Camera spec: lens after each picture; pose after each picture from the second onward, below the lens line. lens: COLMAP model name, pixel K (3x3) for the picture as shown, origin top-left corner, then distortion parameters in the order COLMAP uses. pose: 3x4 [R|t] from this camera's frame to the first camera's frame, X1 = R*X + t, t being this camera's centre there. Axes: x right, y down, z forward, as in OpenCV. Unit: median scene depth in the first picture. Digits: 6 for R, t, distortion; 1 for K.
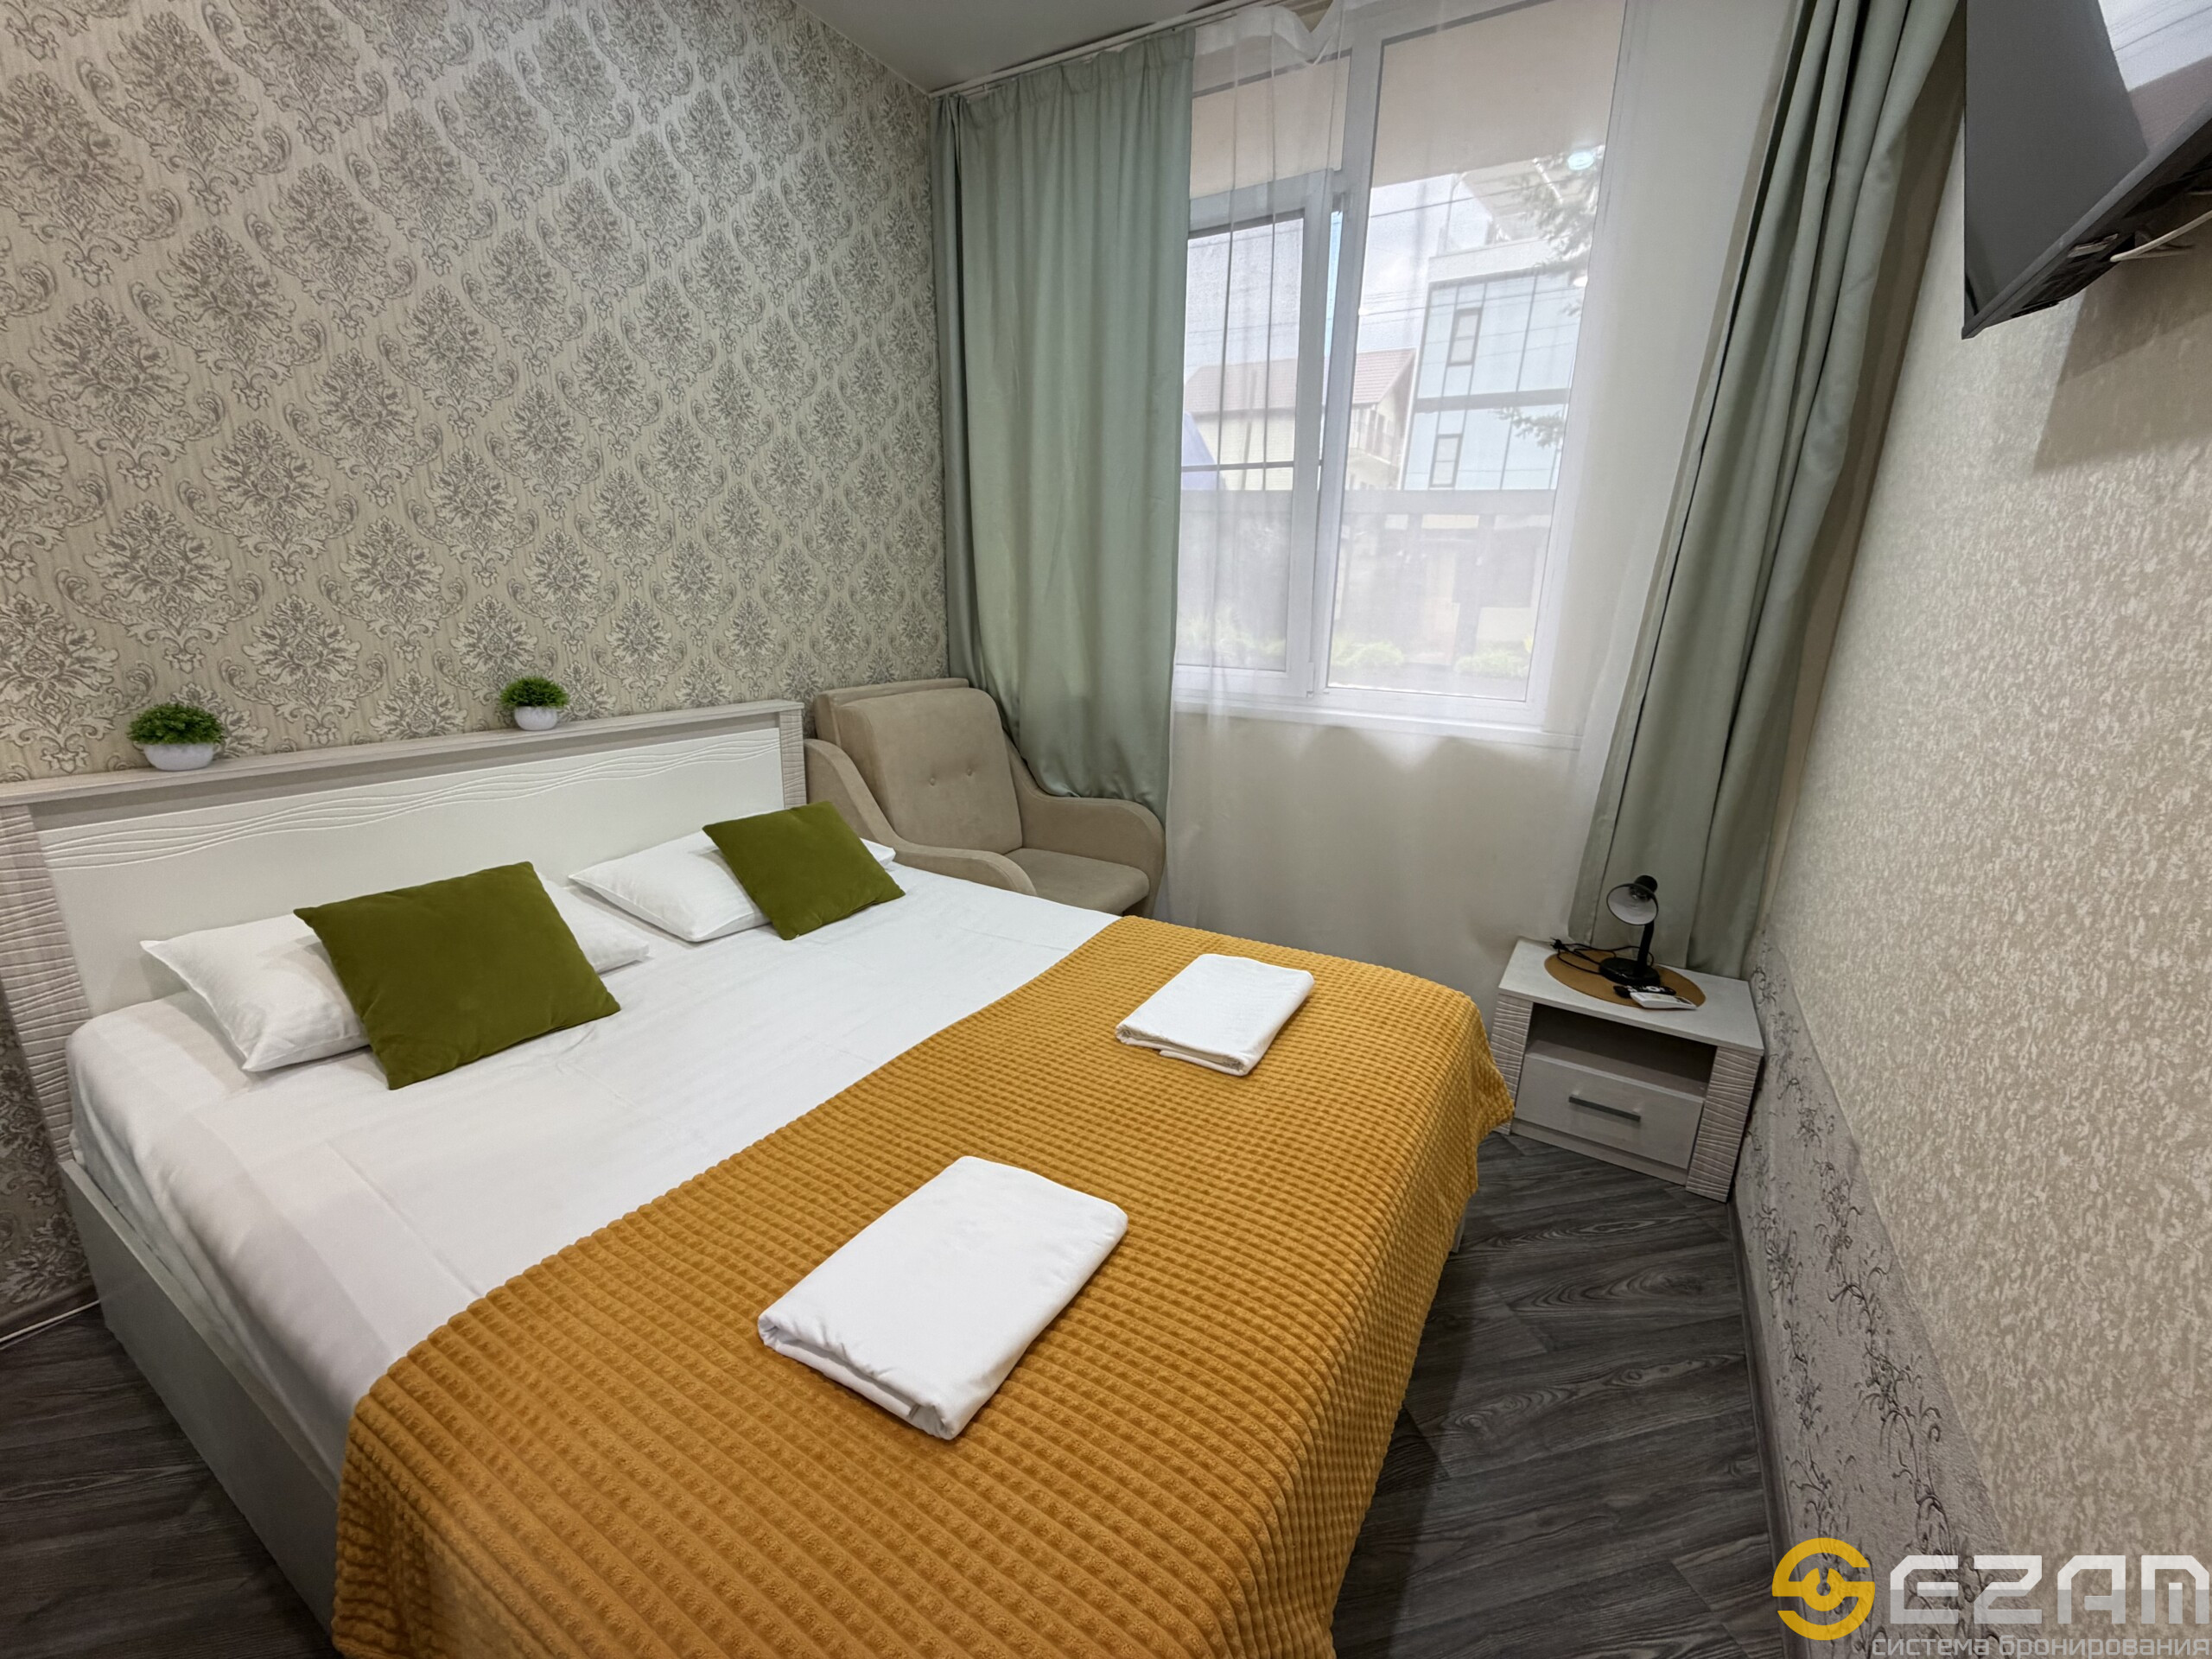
lens RADIAL K [[865.4, 0, 1113.2], [0, 865.4, 845.7], [0, 0, 1]] dist [-0.000841, -0.000277]
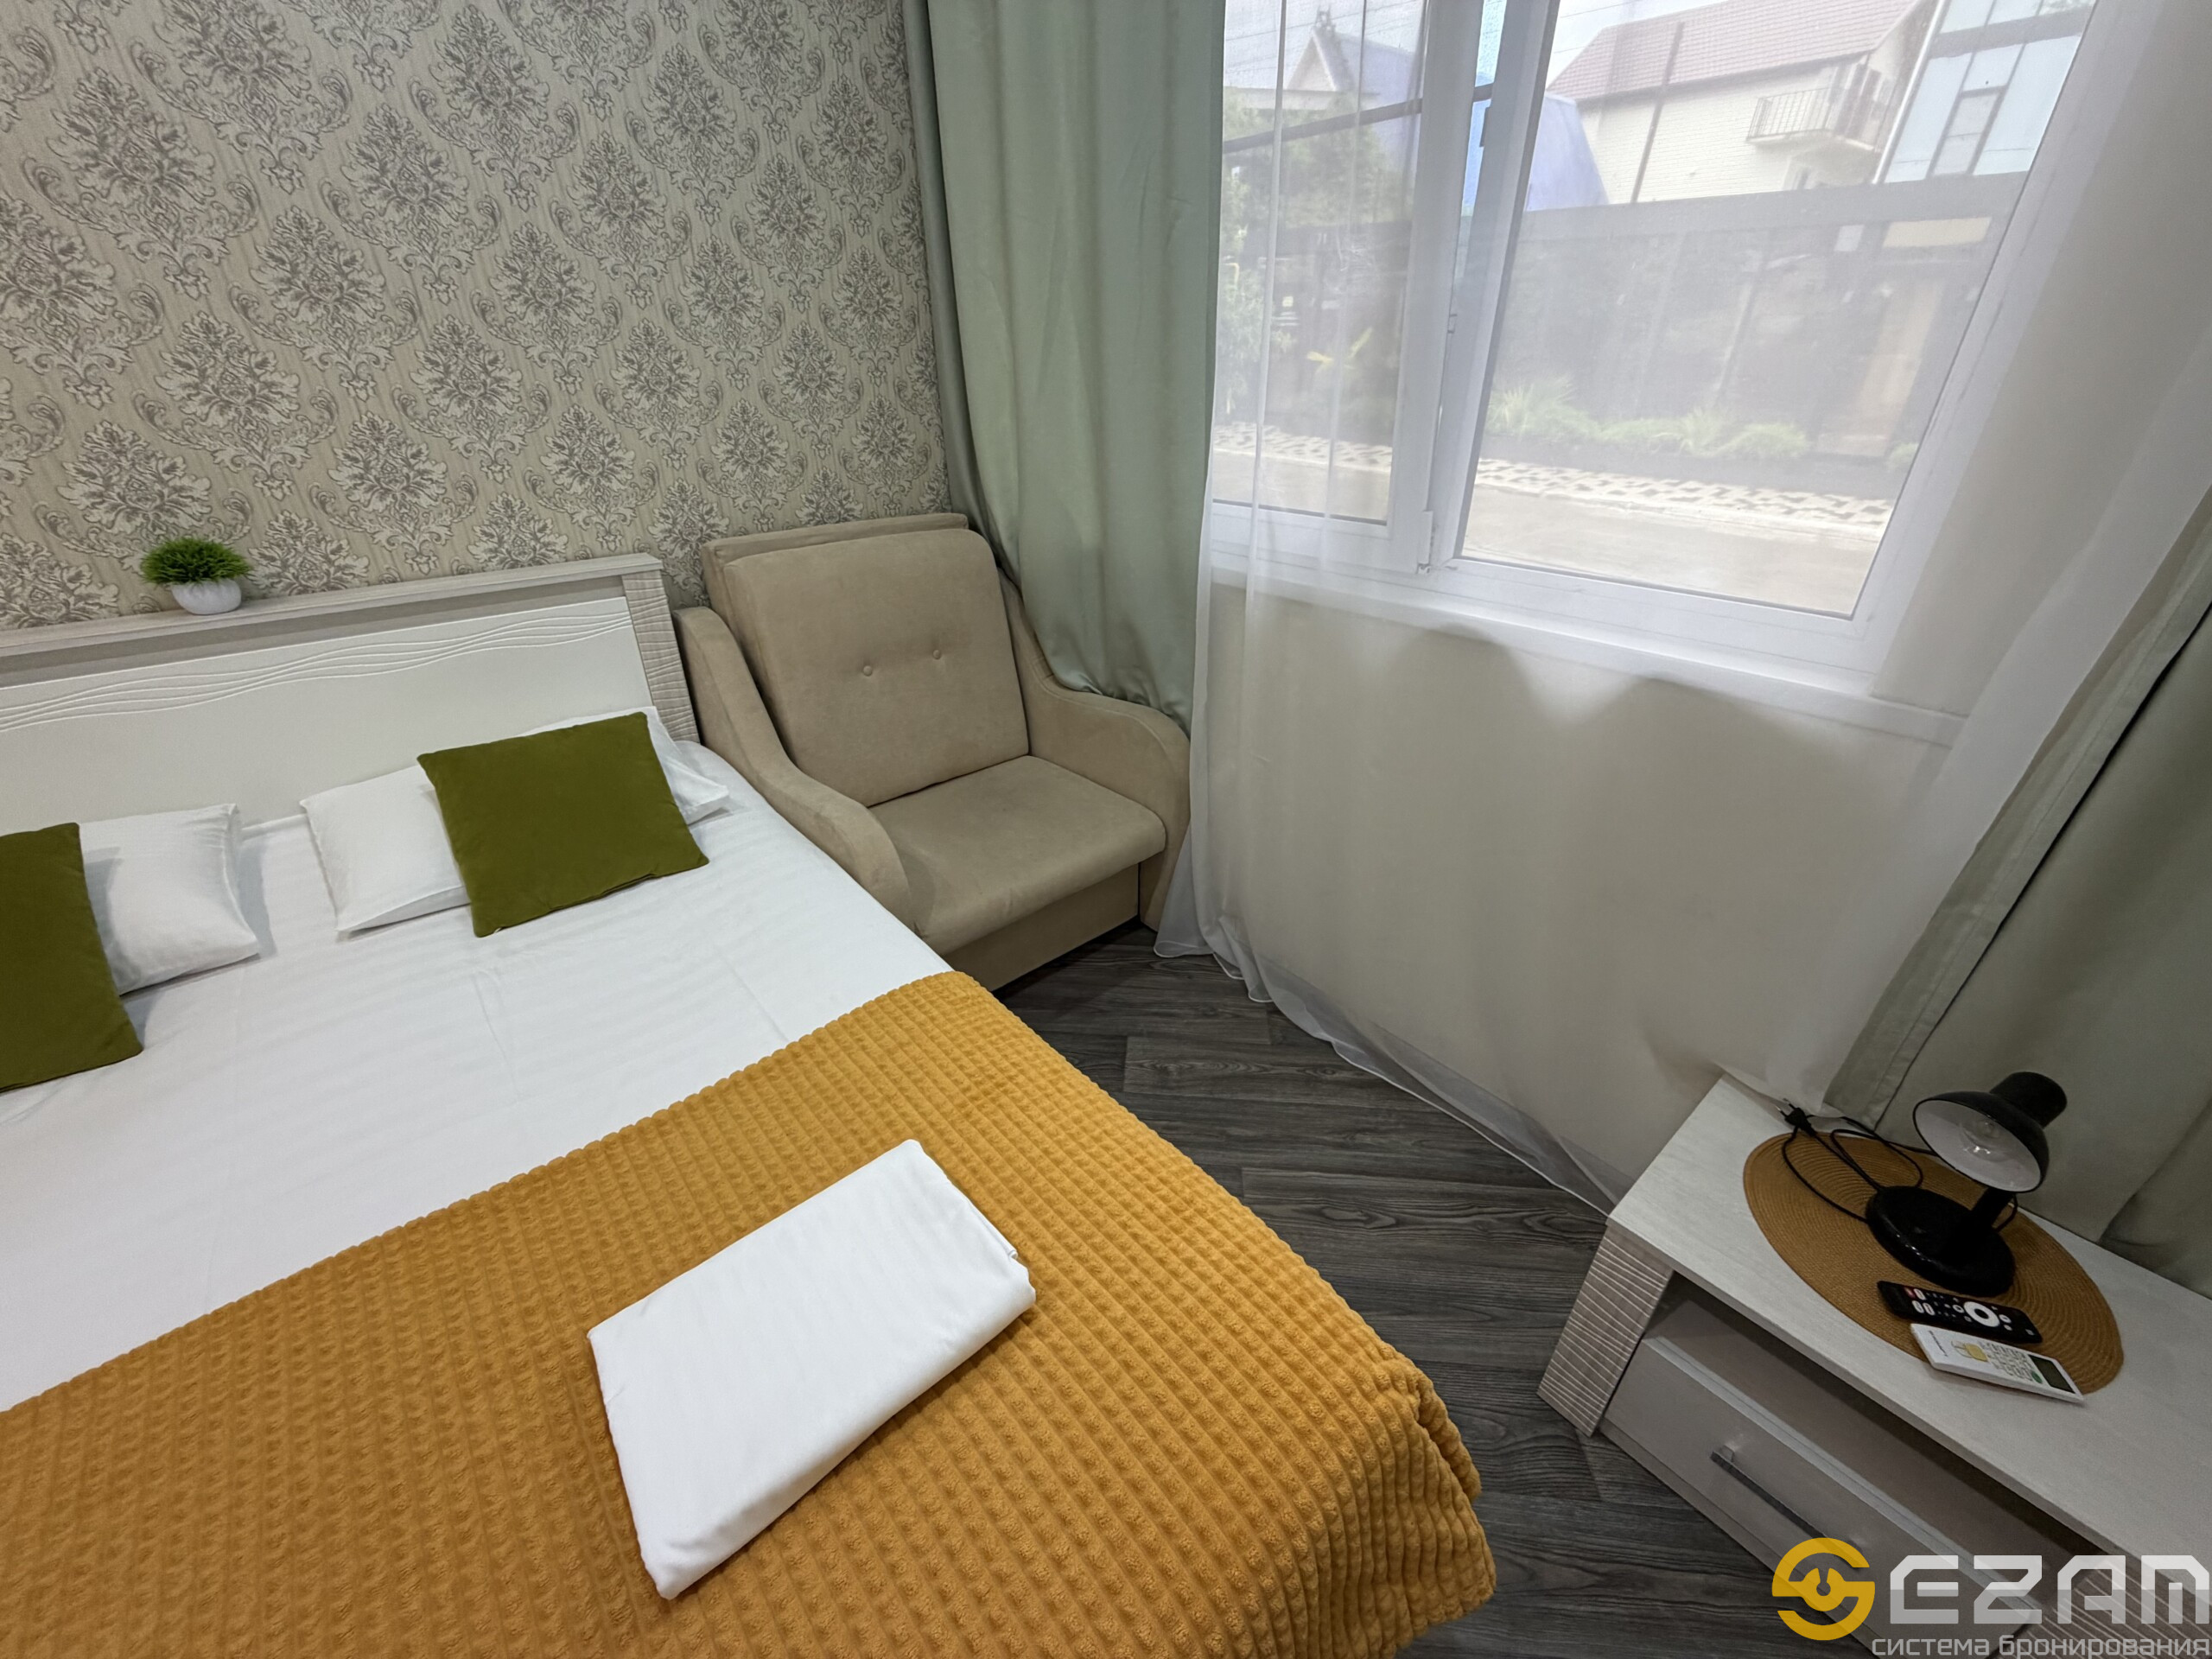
lens RADIAL K [[865.4, 0, 1113.2], [0, 865.4, 845.7], [0, 0, 1]] dist [-0.000841, -0.000277]
pose [[0.943888, 0.125573, -0.305461, 0.223622], [-0.057882, 0.973479, 0.221334, -0.101792], [0.325153, -0.191234, 0.926124, 0.360058]]
